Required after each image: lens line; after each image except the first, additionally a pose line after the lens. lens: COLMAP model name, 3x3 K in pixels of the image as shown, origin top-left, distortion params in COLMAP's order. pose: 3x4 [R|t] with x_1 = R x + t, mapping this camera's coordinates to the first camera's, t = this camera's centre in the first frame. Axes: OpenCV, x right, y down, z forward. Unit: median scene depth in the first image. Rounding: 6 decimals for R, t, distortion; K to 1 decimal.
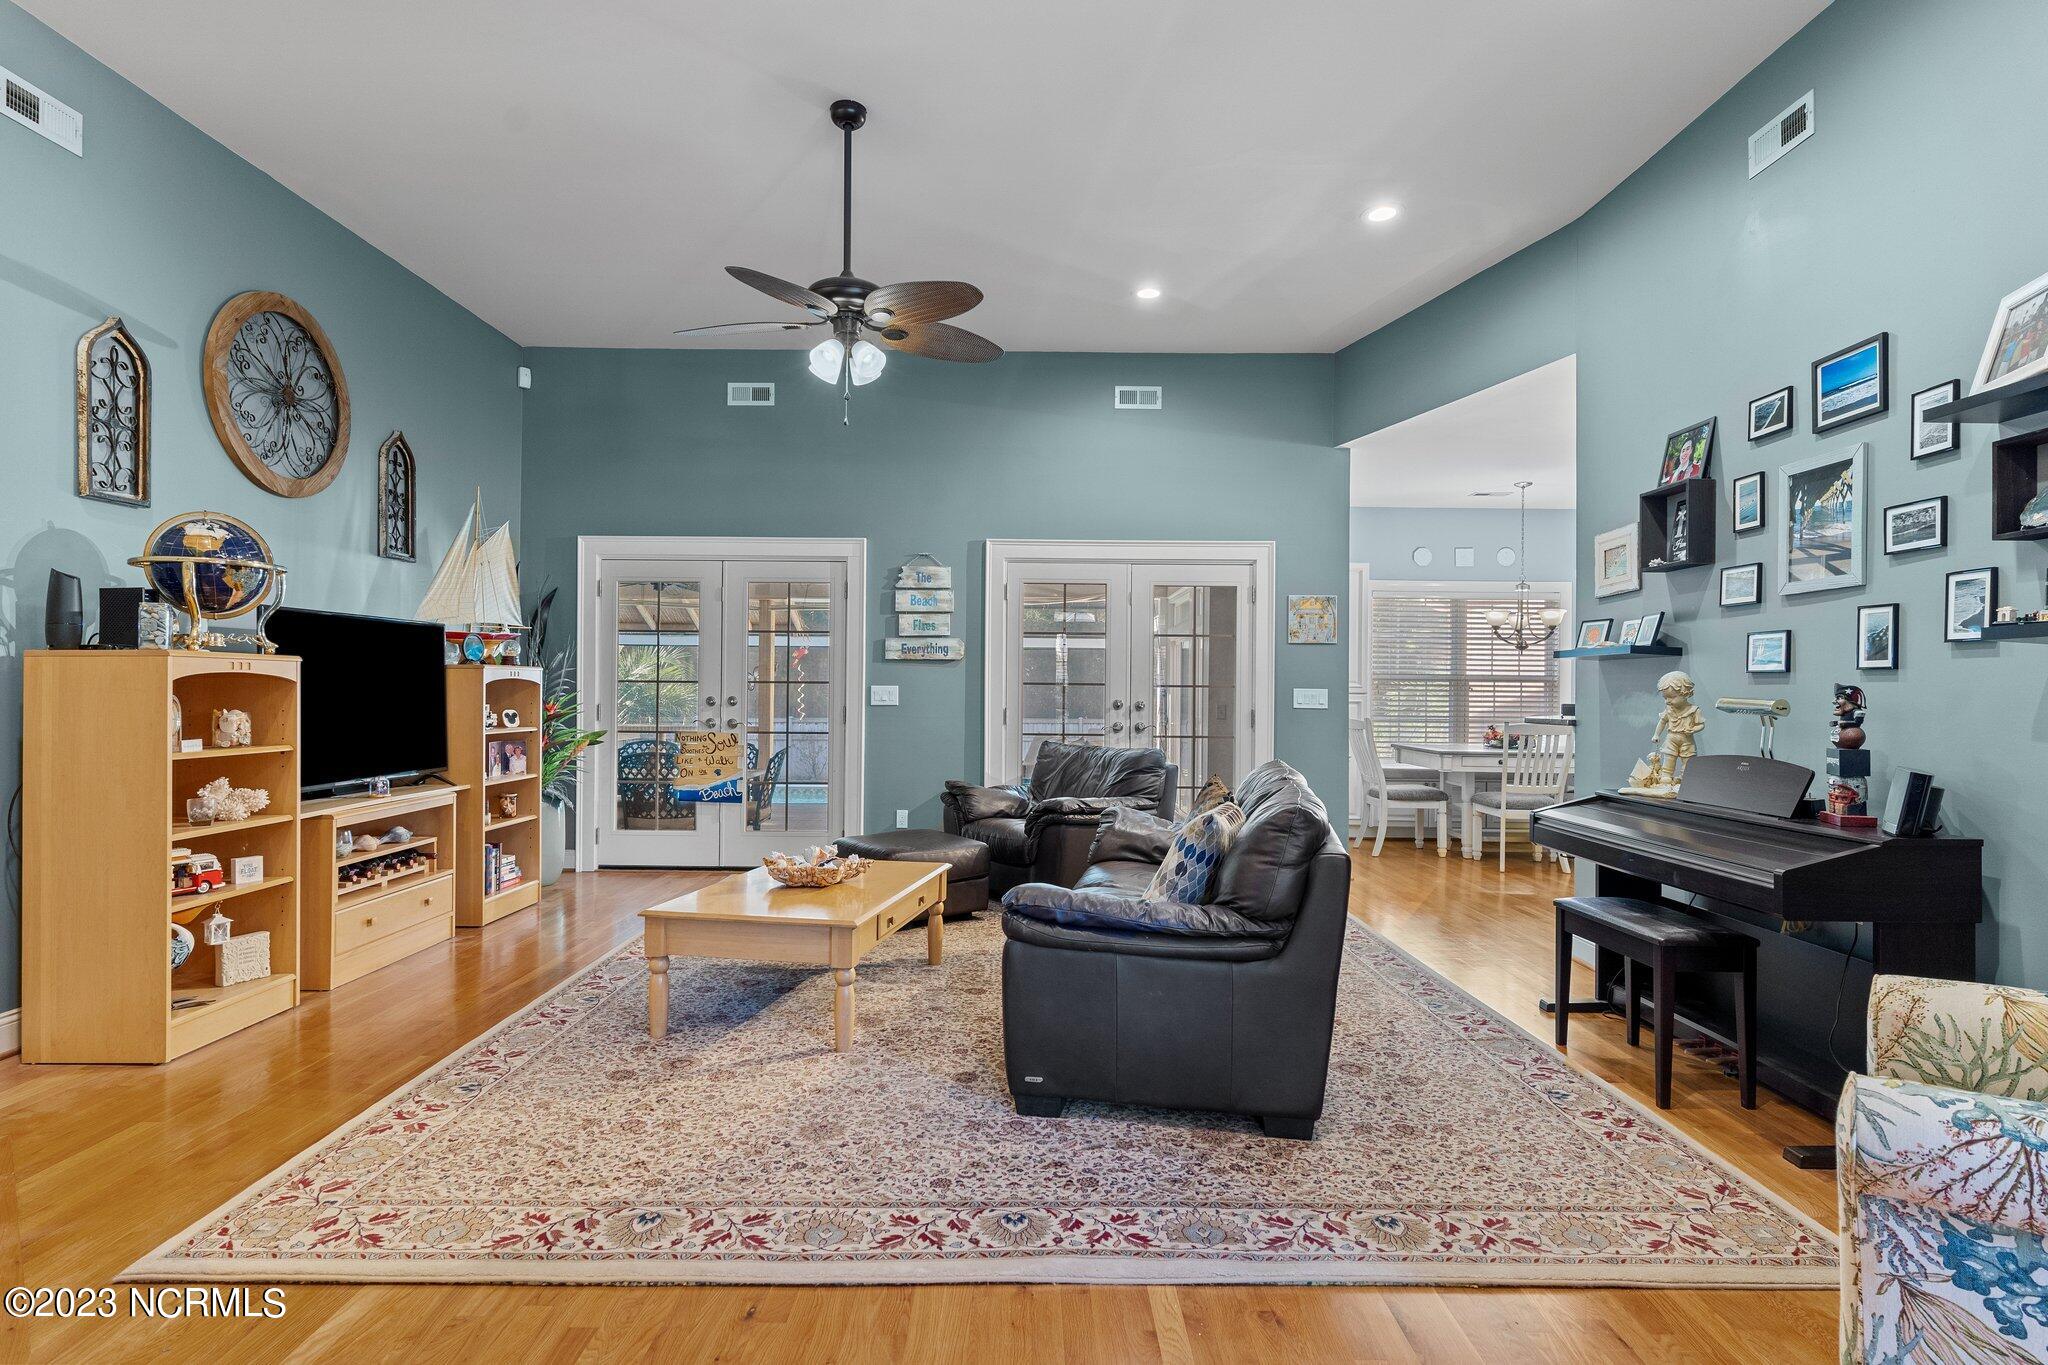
lens RADIAL K [[1070.6, 0, 1025.3], [0, 1070.6, 684.3], [0, 0, 1]] dist [-0.002468, -0.000144]
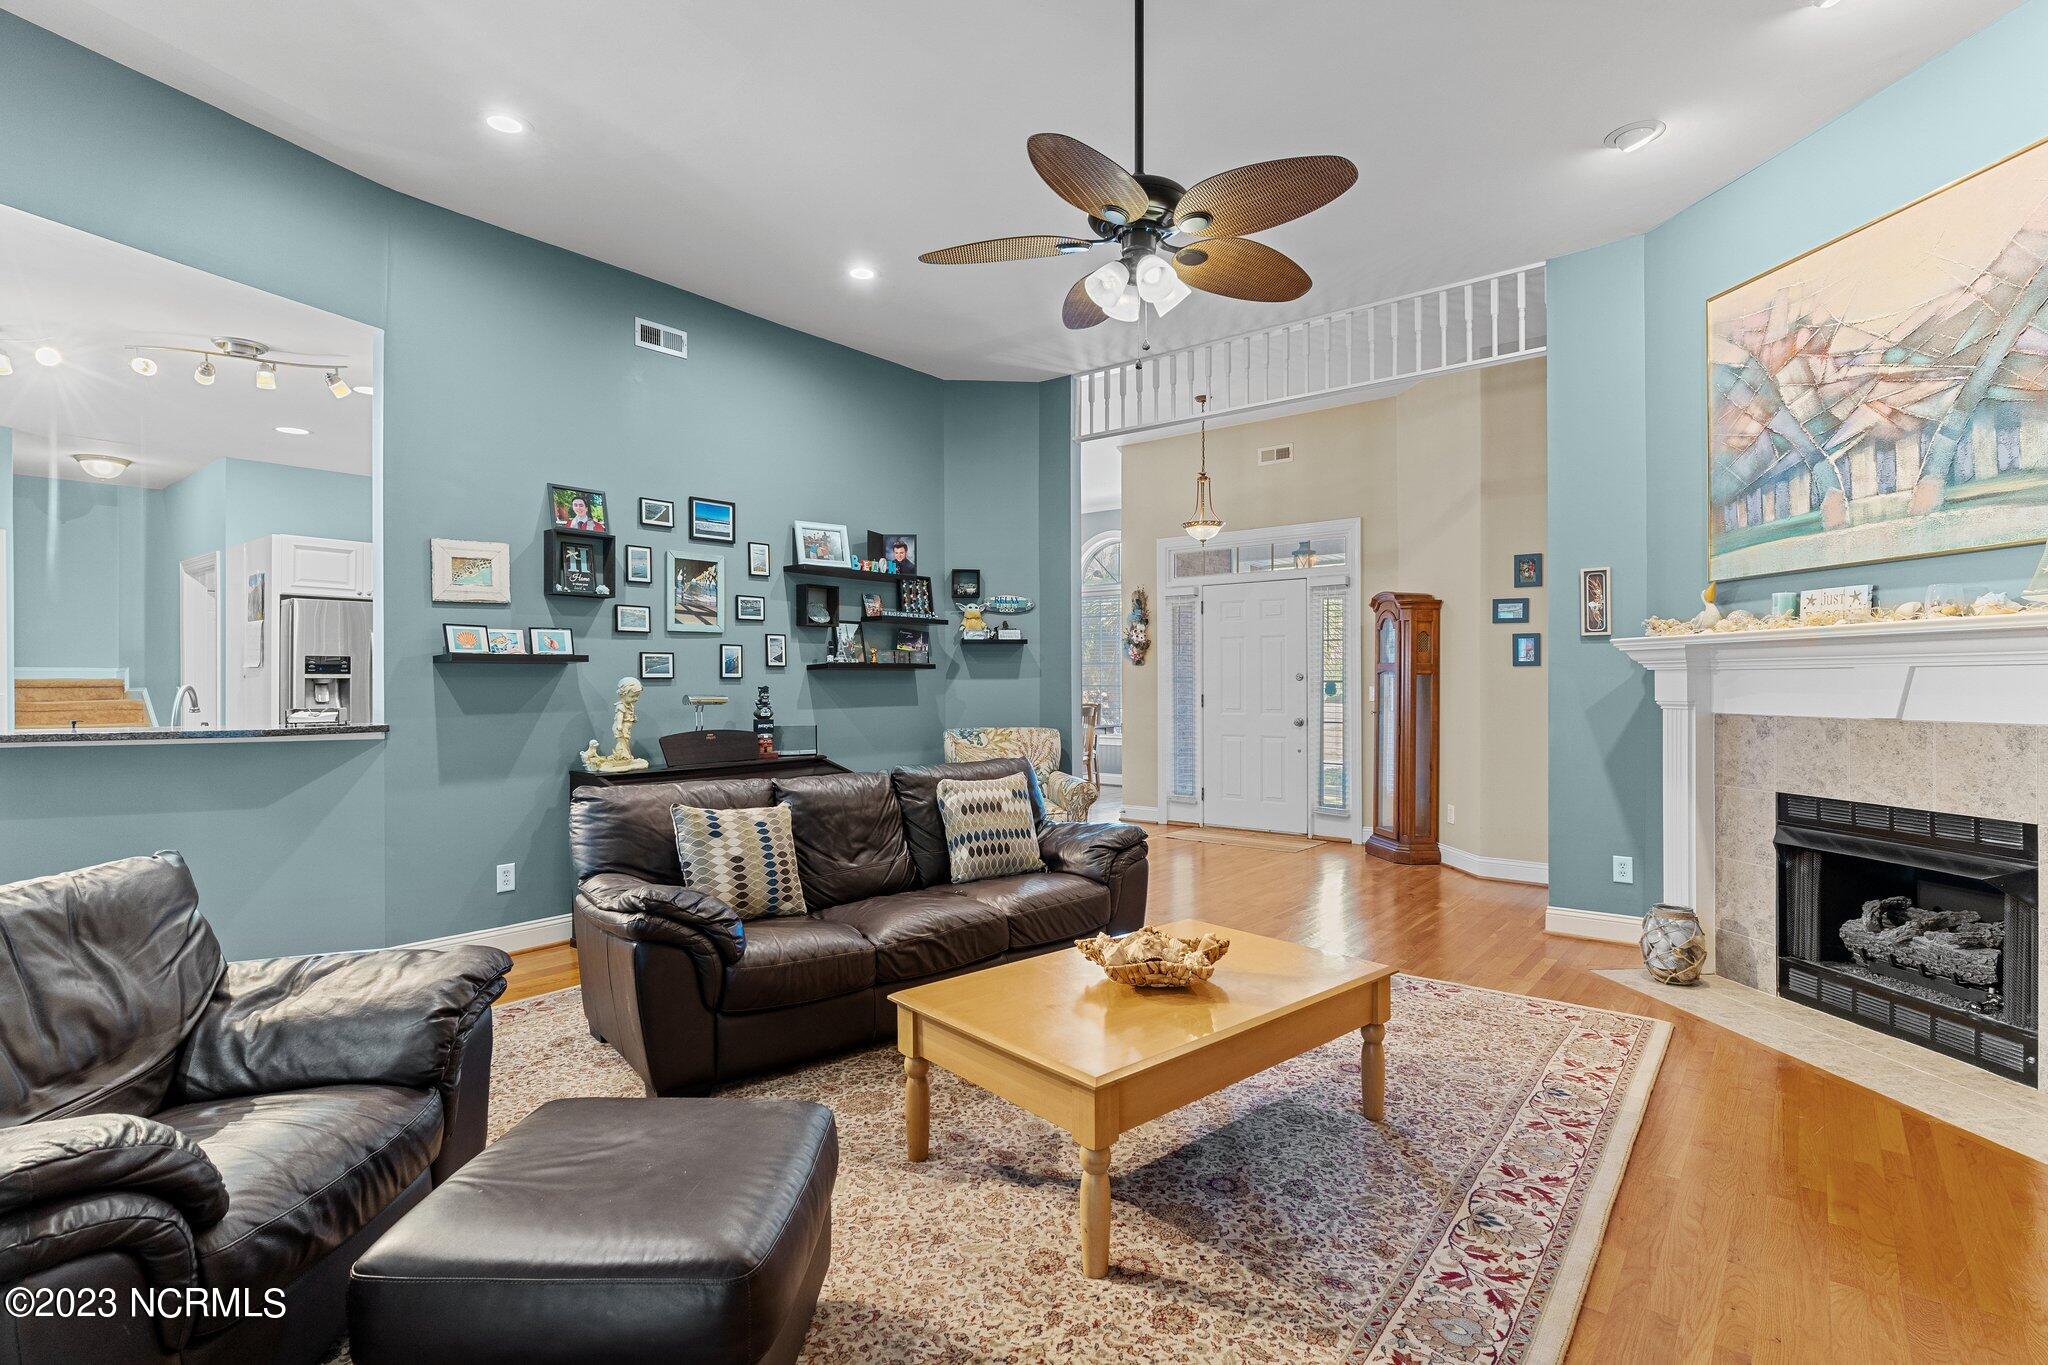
lens RADIAL K [[975.0, 0, 1030.2], [0, 975.0, 681.6], [0, 0, 1]] dist [0.000250, -0.001173]
pose [[-0.786066, -0.006250, 0.618112, -0.651354], [-0.004779, 0.999980, 0.004034, -0.017012], [-0.618125, 0.000217, -0.786080, 1.913225]]
